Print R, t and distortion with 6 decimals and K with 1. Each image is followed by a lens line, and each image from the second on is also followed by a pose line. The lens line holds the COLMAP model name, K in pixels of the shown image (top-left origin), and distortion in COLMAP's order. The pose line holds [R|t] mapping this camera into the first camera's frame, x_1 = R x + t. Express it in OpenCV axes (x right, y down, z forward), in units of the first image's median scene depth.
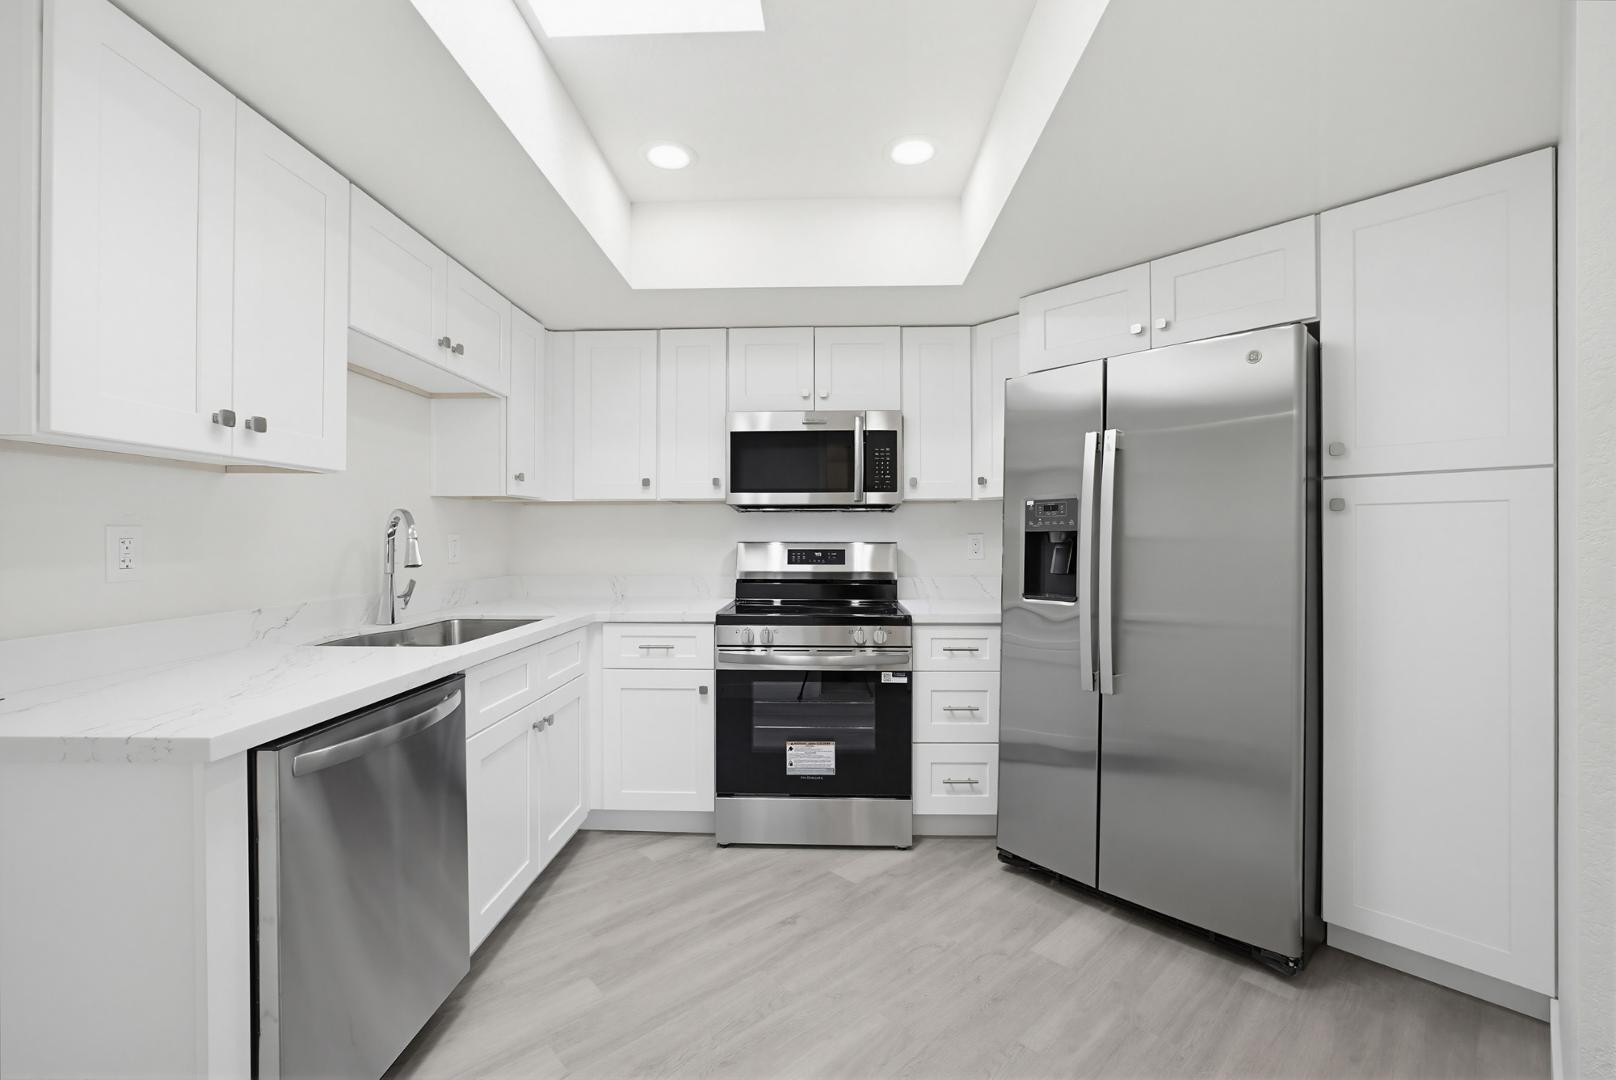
lens RADIAL K [[703.9, 0, 803.3], [0, 703.9, 537.0], [0, 0, 1]] dist [-0.011911, 0.002333]
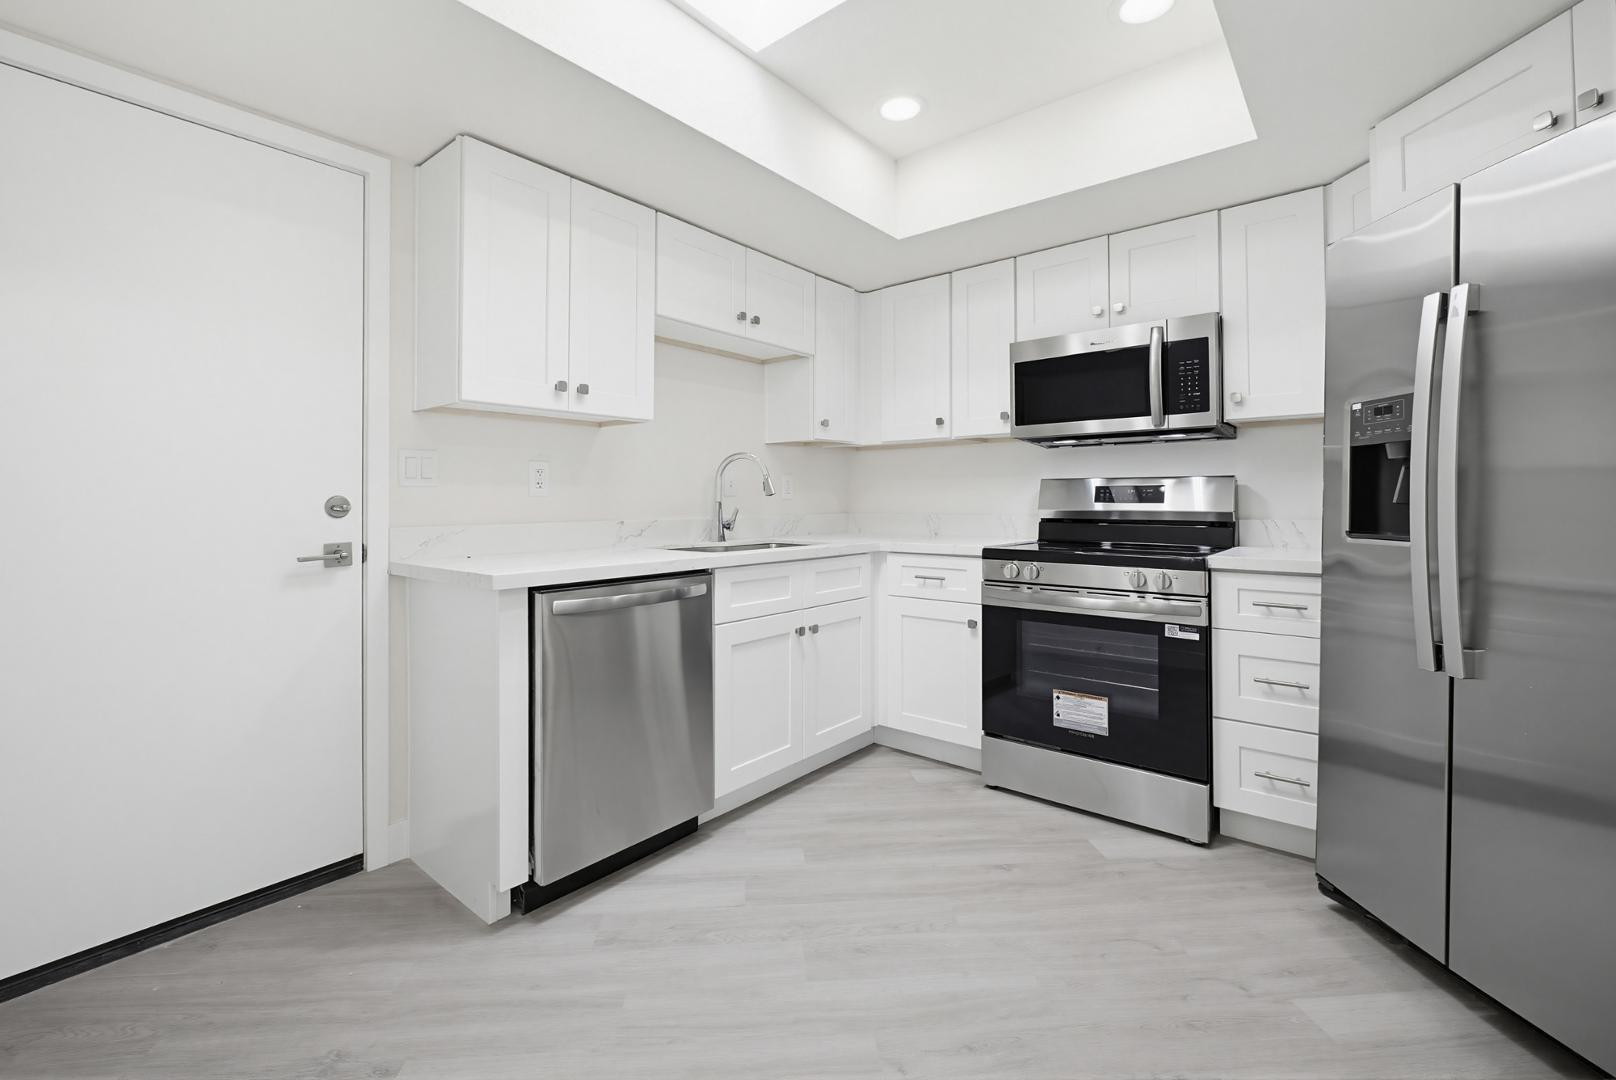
lens RADIAL K [[703.9, 0, 777.7], [0, 703.9, 487.9], [0, 0, 1]] dist [-0.011911, 0.002333]
pose [[0.777259, -0.009895, -0.629103, 0.299371], [-0.000419, 0.999868, -0.016245, 0.045381], [0.629180, 0.012890, 0.777153, 0.058434]]
